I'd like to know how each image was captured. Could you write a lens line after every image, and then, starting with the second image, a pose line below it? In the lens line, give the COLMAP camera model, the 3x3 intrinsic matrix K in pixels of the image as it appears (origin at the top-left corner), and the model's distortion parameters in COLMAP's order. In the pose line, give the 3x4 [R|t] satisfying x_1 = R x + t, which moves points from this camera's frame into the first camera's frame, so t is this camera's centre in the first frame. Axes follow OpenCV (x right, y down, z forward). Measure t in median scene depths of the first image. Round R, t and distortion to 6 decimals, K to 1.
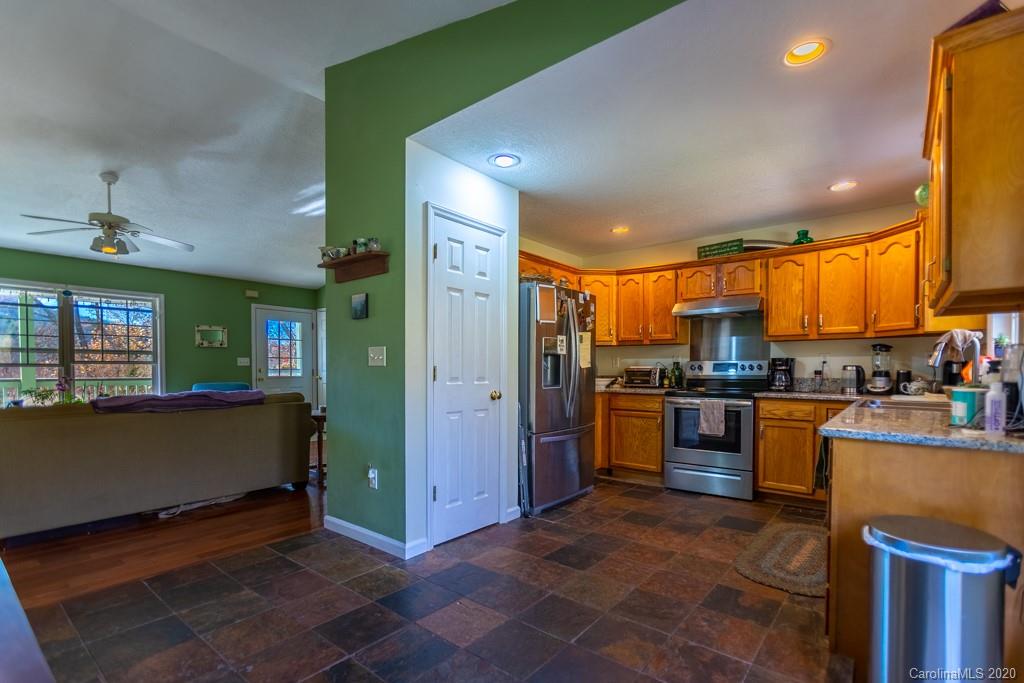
lens RADIAL K [[479.6, 0, 521.7], [0, 479.6, 378.4], [0, 0, 1]] dist [-0.011481, 0.008476]
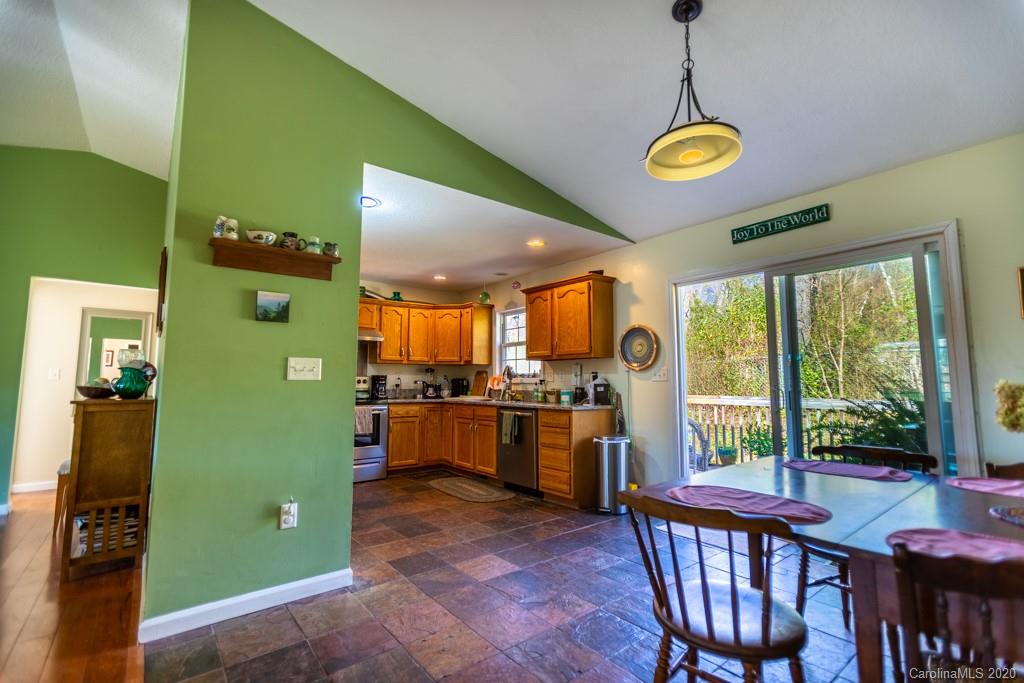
lens RADIAL K [[479.6, 0, 509.5], [0, 479.6, 348.5], [0, 0, 1]] dist [-0.011481, 0.008476]
pose [[0.204811, 0.069424, 0.976336, -0.870437], [0.018832, 0.997017, -0.074845, -0.009005], [-0.978620, 0.033715, 0.202892, 0.371505]]
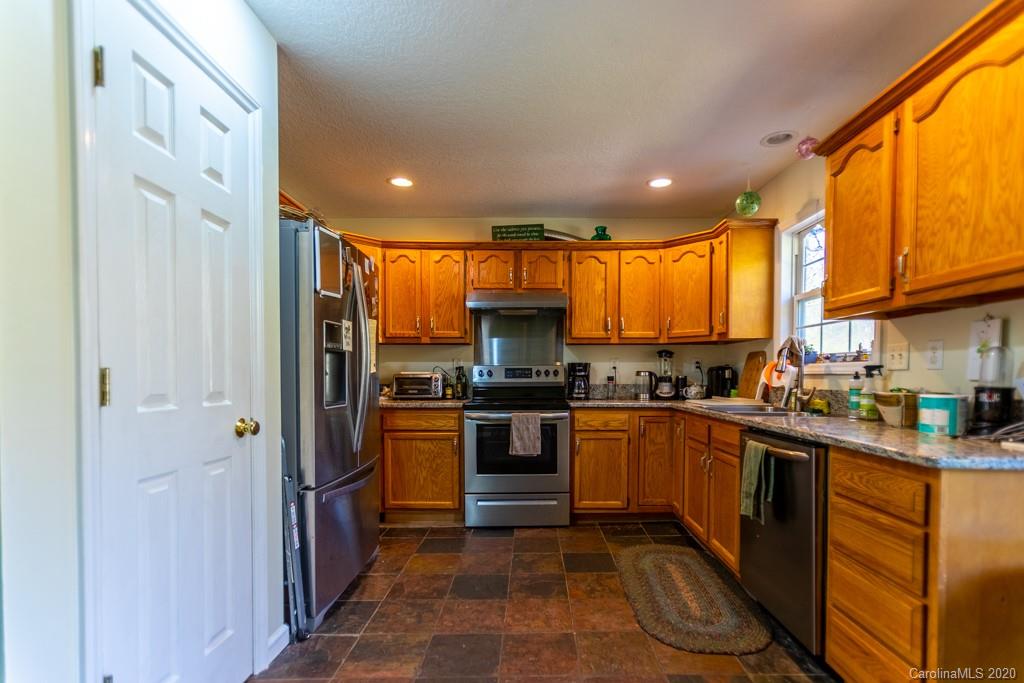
lens RADIAL K [[479.6, 0, 530.8], [0, 479.6, 388.4], [0, 0, 1]] dist [-0.011481, 0.008476]
pose [[0.772273, -0.019020, 0.635006, -0.129026], [0.014451, 0.999819, 0.012373, -0.006762], [-0.635126, -0.000378, 0.772408, 0.387600]]
